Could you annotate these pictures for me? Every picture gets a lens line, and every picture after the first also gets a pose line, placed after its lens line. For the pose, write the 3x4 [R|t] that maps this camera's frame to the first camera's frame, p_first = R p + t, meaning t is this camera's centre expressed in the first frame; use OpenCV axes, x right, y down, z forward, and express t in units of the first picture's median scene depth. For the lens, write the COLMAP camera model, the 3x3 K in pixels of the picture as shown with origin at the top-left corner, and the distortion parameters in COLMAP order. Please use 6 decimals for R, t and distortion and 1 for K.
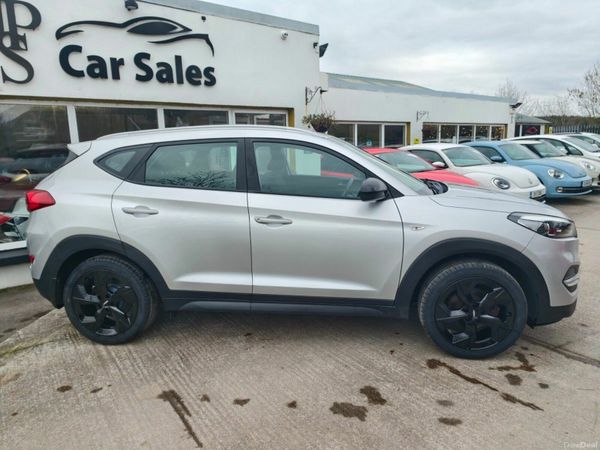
lens RADIAL K [[418.8, 0, 303.3], [0, 418.8, 224.7], [0, 0, 1]] dist [0.008482, -0.007439]
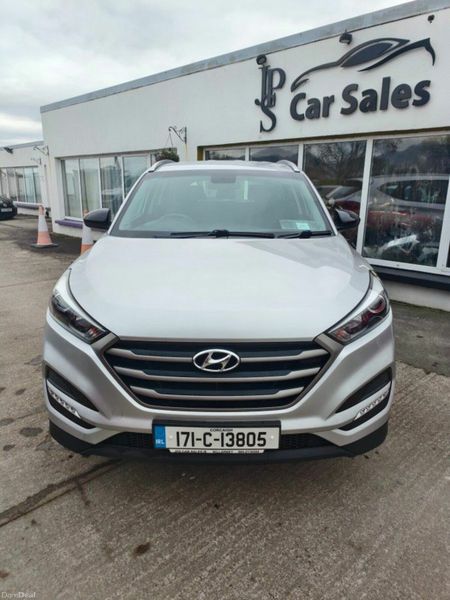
lens RADIAL K [[418.8, 0, 228.9], [0, 418.8, 300.1], [0, 0, 1]] dist [0.008482, -0.007439]
pose [[0.110817, 0.293426, -0.949537, 0.697567], [-0.198238, 0.942748, 0.268193, -0.132880], [0.973869, 0.158515, 0.162641, 0.629219]]
